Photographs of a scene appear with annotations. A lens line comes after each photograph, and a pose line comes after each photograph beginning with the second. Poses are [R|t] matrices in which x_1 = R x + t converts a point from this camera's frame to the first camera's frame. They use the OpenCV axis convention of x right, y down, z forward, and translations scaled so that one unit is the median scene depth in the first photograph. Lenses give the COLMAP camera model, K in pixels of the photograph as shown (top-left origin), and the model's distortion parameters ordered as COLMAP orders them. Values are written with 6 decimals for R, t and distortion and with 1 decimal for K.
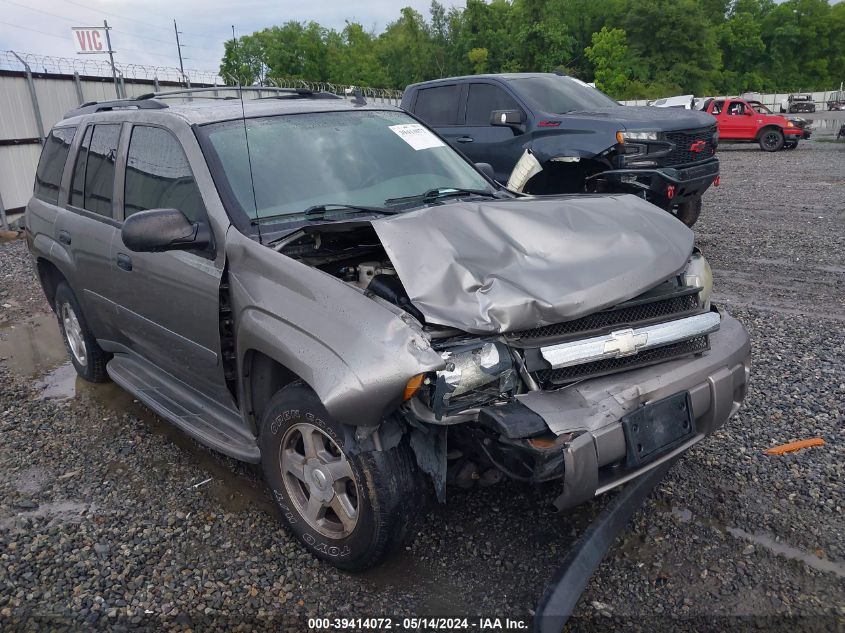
lens RADIAL K [[636.1, 0, 422.5], [0, 636.1, 316.5], [0, 0, 1]] dist [0.015783, -0.002477]
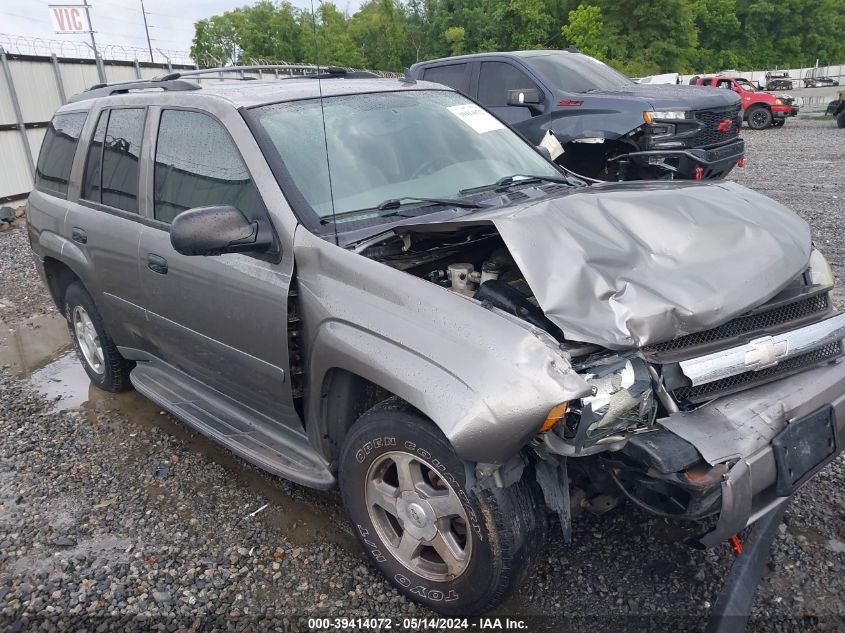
lens RADIAL K [[636.1, 0, 422.5], [0, 636.1, 316.5], [0, 0, 1]] dist [0.015783, -0.002477]
pose [[0.999310, -0.020433, 0.031024, -0.153494], [0.019595, 0.999441, 0.027087, -0.035146], [-0.031560, -0.026461, 0.999152, 0.115290]]
